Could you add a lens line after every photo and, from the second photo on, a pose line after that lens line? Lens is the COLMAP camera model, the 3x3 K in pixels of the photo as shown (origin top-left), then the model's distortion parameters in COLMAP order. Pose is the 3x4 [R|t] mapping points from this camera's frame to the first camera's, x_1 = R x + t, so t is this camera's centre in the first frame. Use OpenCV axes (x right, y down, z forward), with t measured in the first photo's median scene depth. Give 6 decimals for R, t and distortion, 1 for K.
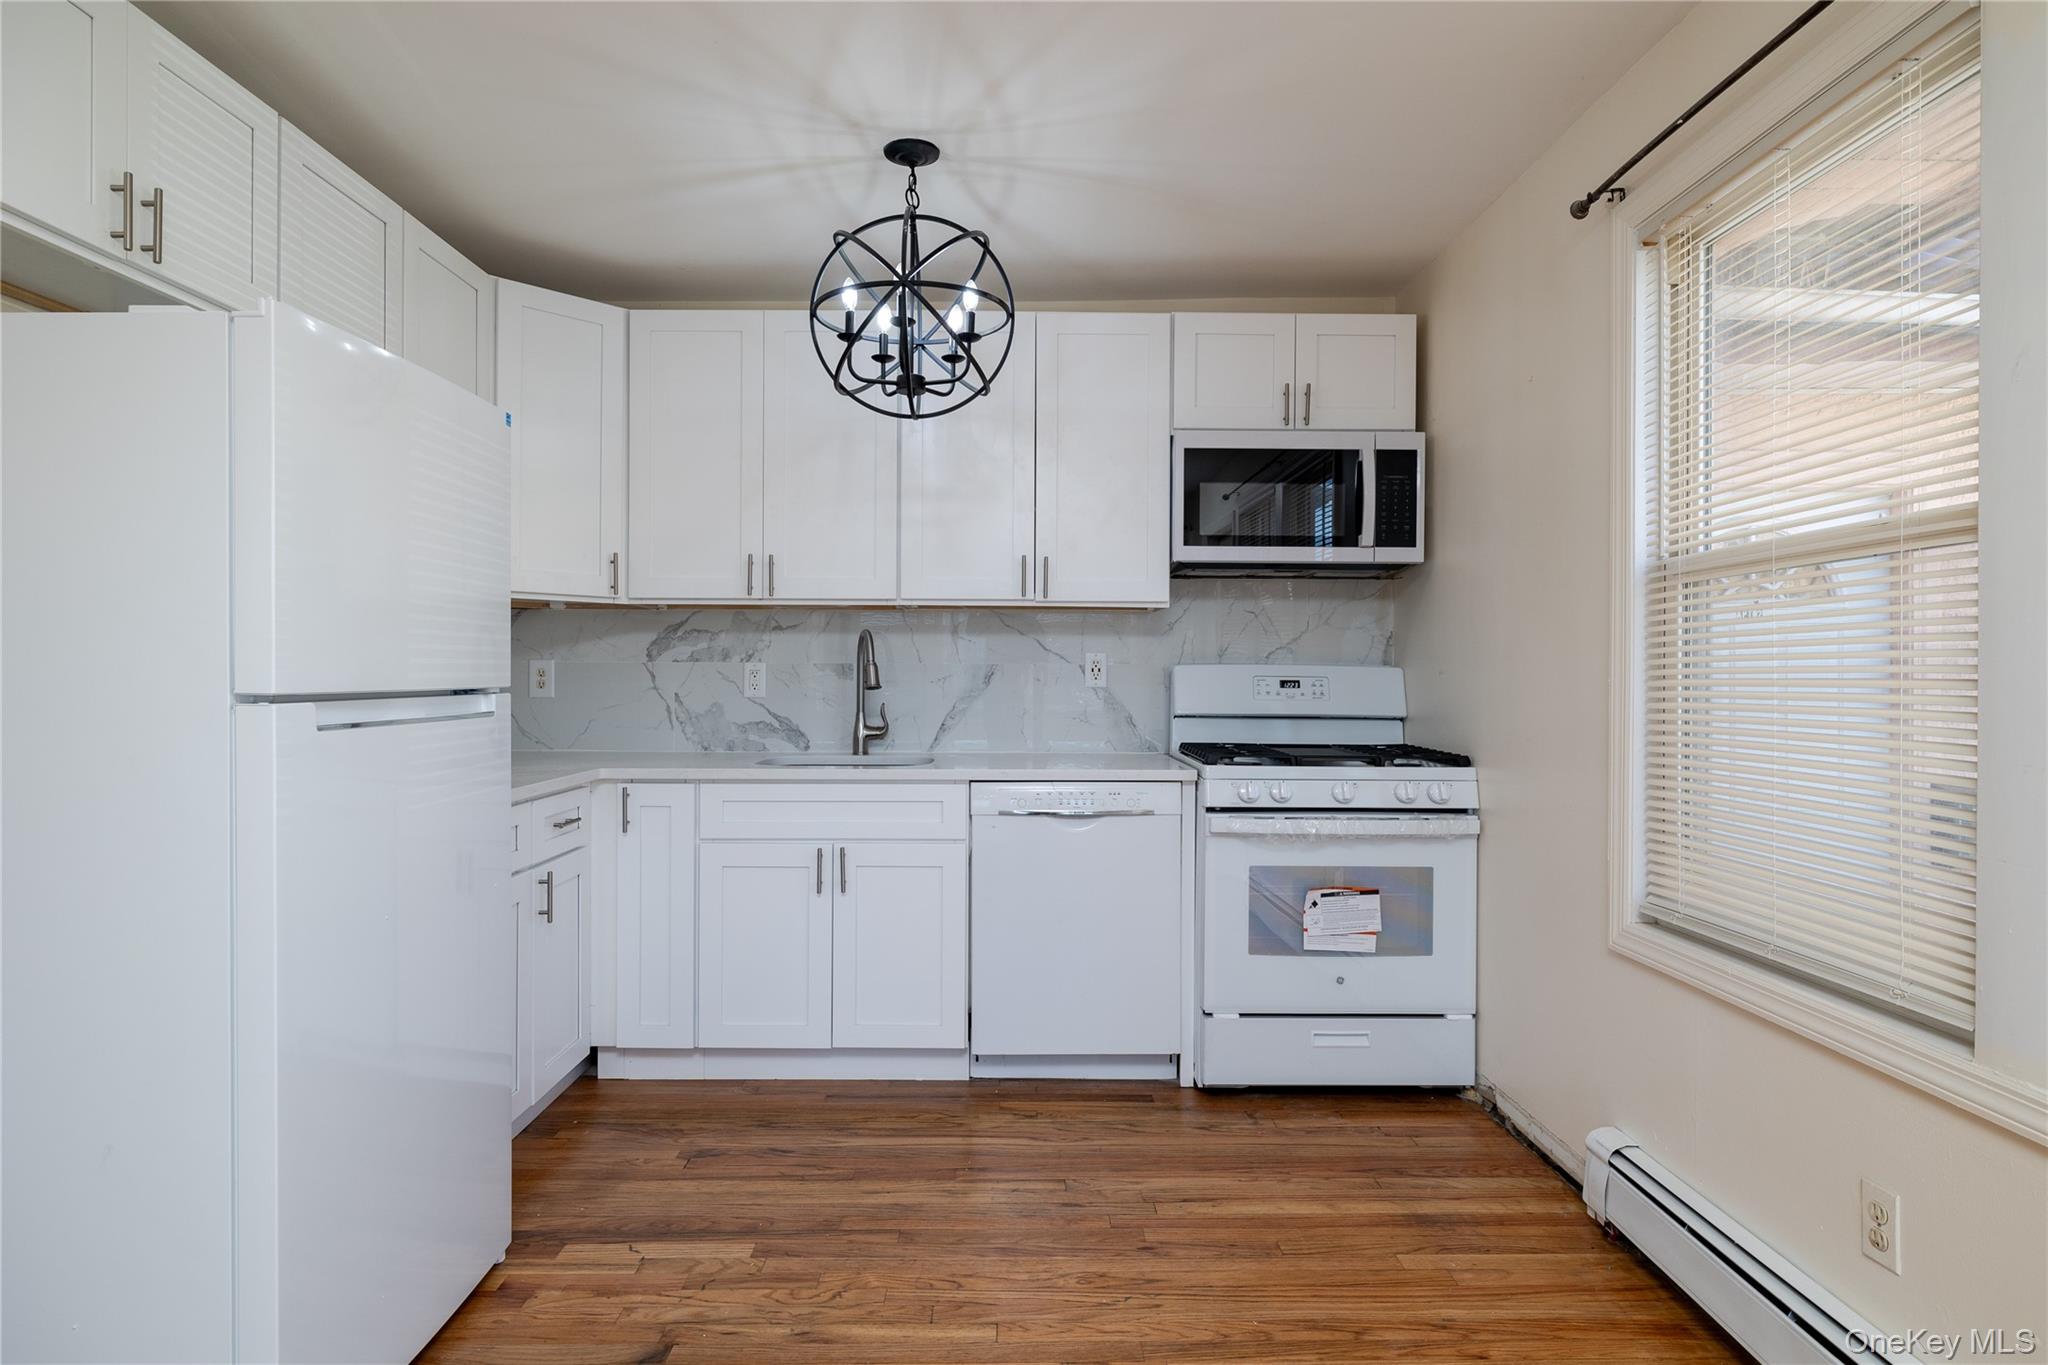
lens RADIAL K [[1118.5, 0, 1017.5], [0, 1118.5, 679.6], [0, 0, 1]] dist [0.002457, -0.001278]
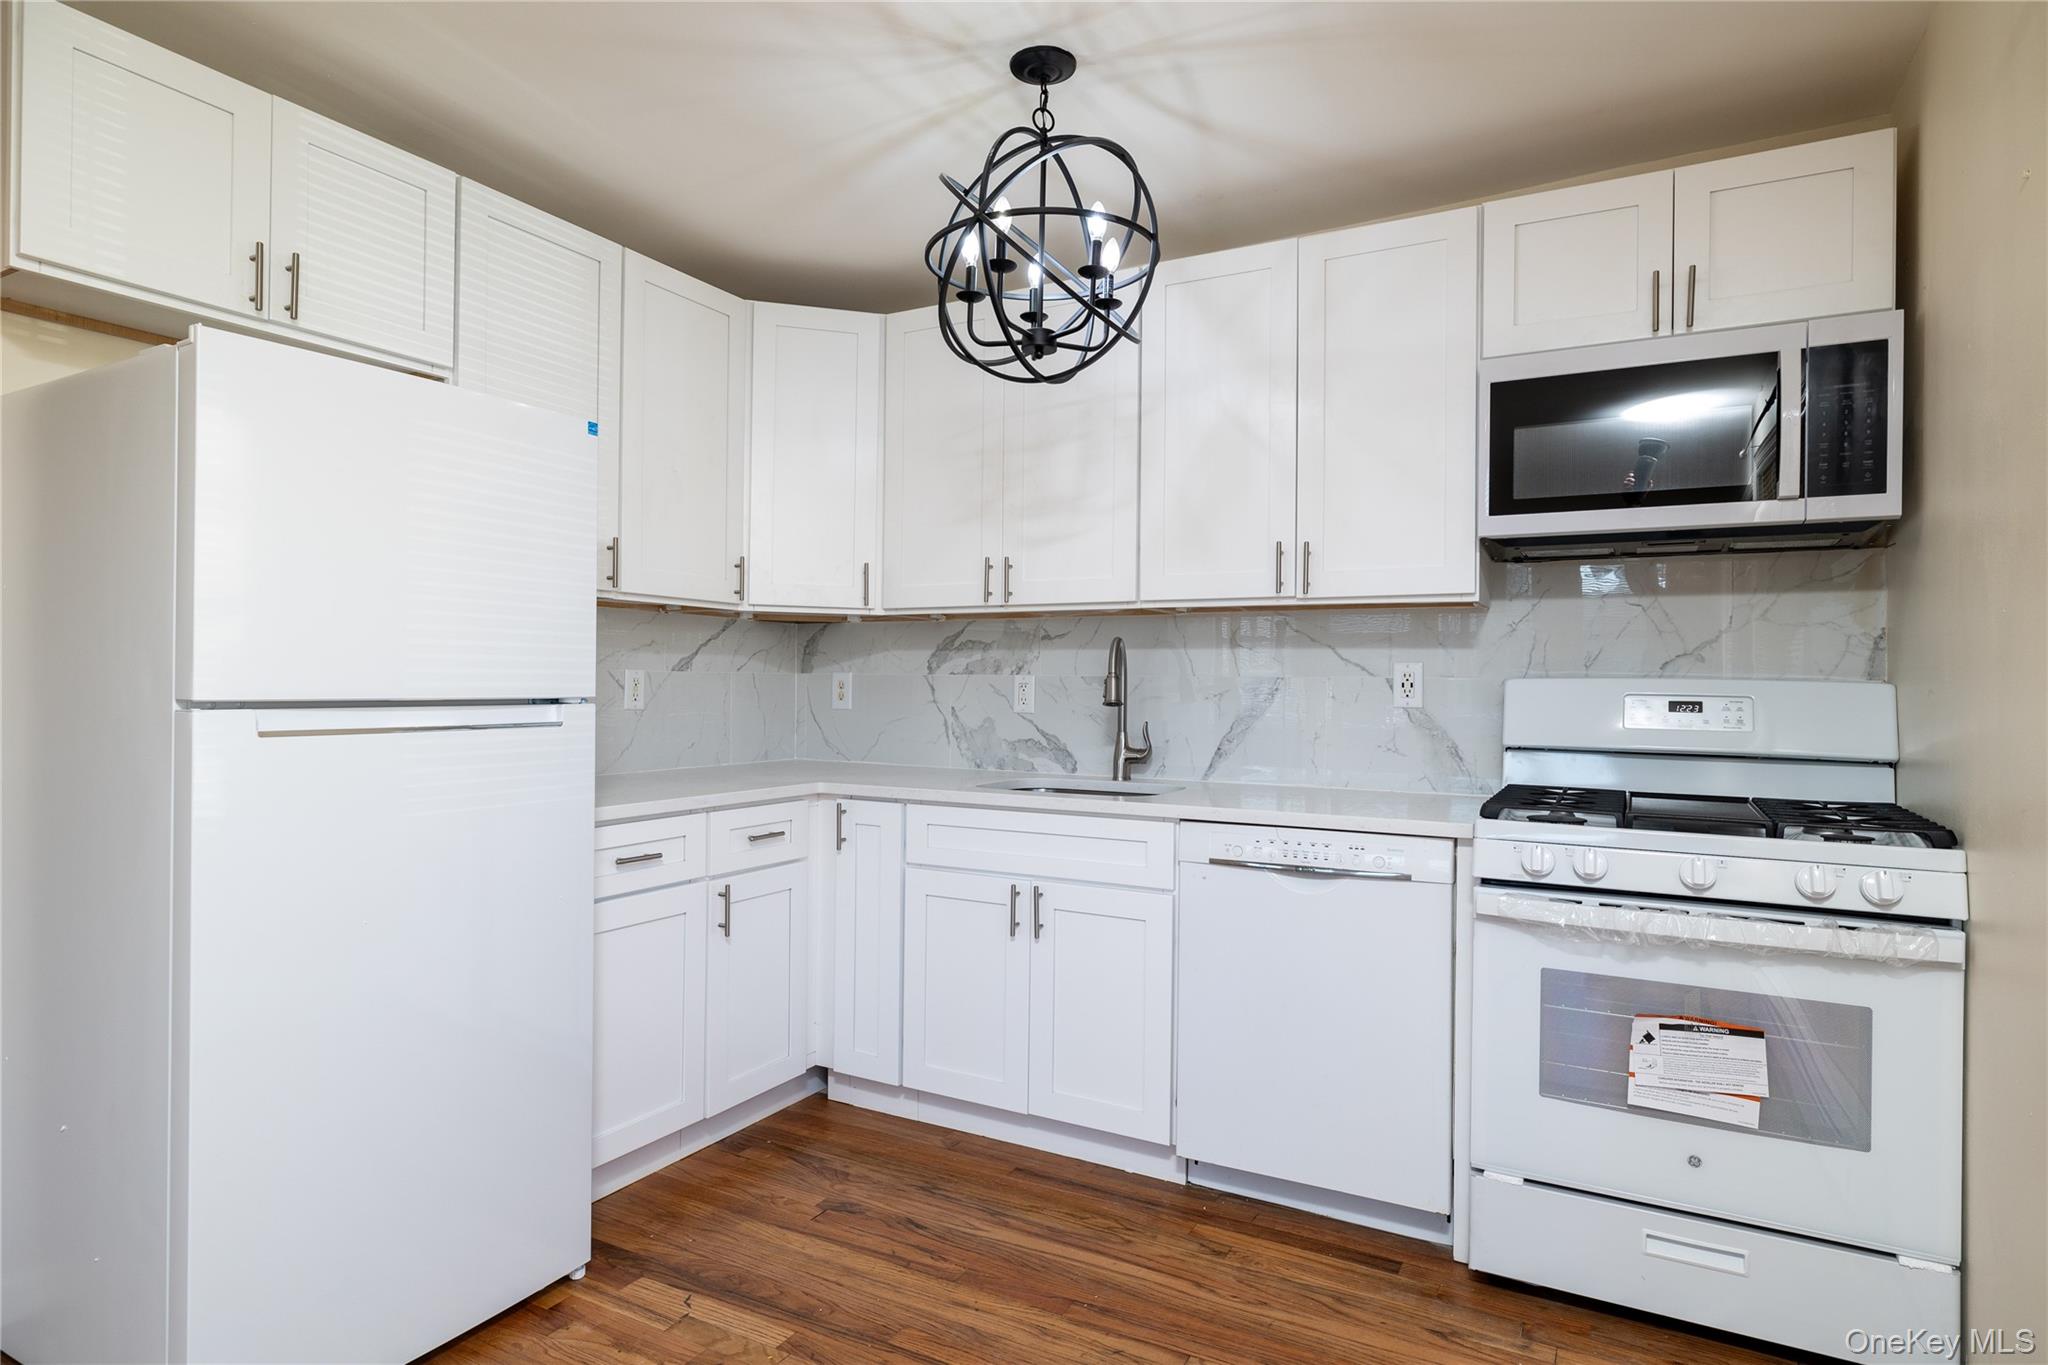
lens RADIAL K [[1118.5, 0, 1026.4], [0, 1118.5, 679.5], [0, 0, 1]] dist [0.002457, -0.001278]
pose [[0.872516, 0.002440, -0.488579, 0.264685], [-0.009470, 0.999884, -0.011919, -0.000881], [0.488493, 0.015027, 0.872438, 0.233449]]
